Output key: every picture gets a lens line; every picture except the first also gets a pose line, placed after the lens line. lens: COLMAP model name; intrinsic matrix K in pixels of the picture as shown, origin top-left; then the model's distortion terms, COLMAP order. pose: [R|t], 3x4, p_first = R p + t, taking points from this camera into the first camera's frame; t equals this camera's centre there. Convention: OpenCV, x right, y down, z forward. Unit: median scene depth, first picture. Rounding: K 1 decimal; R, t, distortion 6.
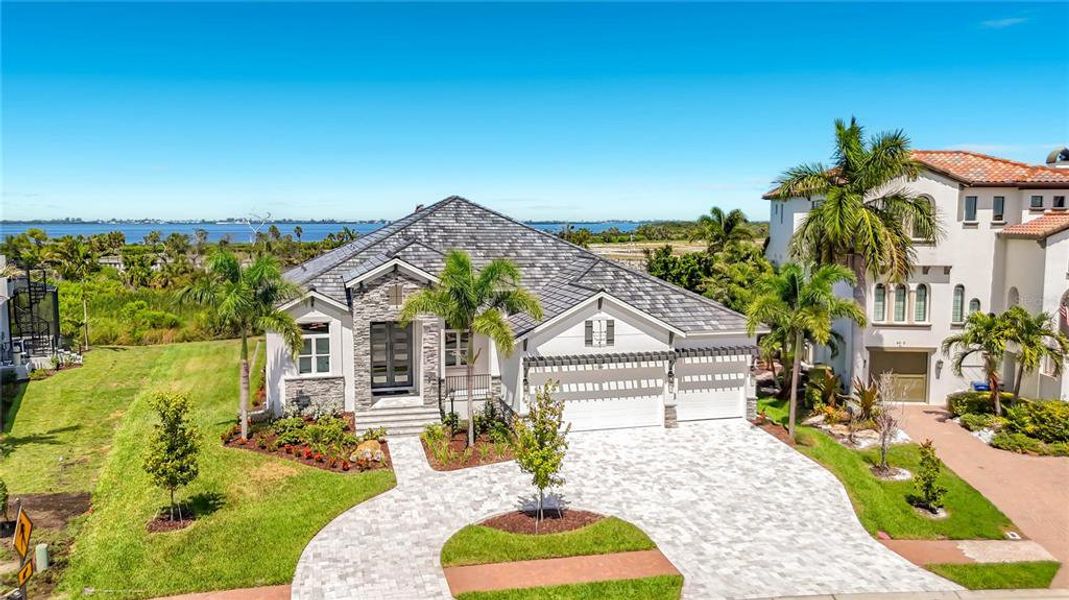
lens RADIAL K [[782.8, 0, 534.5], [0, 782.8, 300.0], [0, 0, 1]] dist [0.043751, -0.082628]
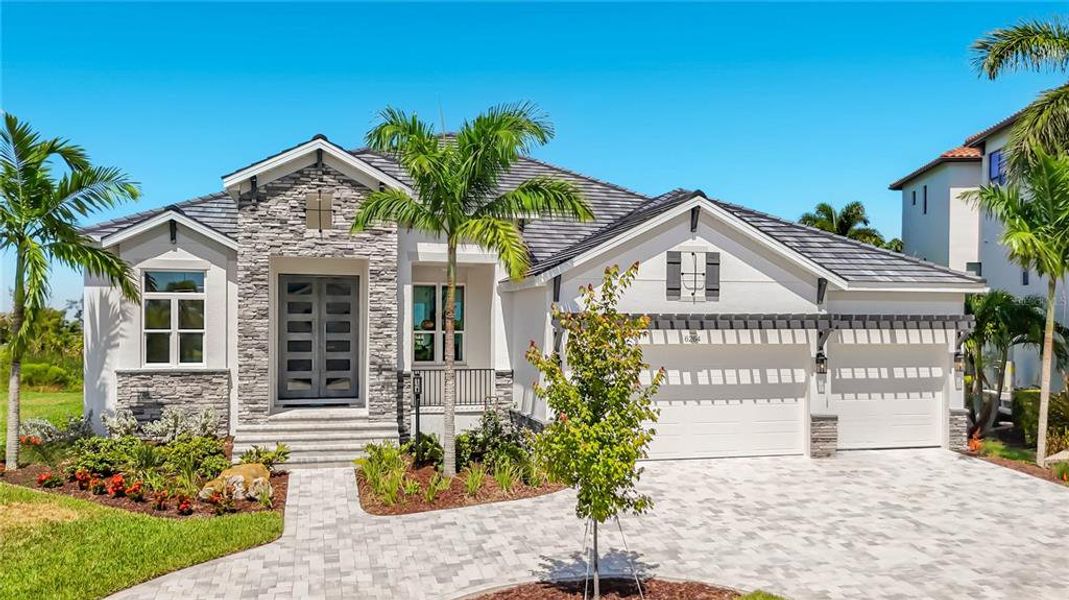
lens RADIAL K [[909.4, 0, 582.3], [0, 909.4, 336.8], [0, 0, 1]] dist [0.048173, -0.051282]
pose [[0.999772, 0.004458, 0.020893, -0.006826], [-0.002781, 0.996825, -0.079580, 0.135832], [-0.021181, 0.079503, 0.996610, 0.379149]]
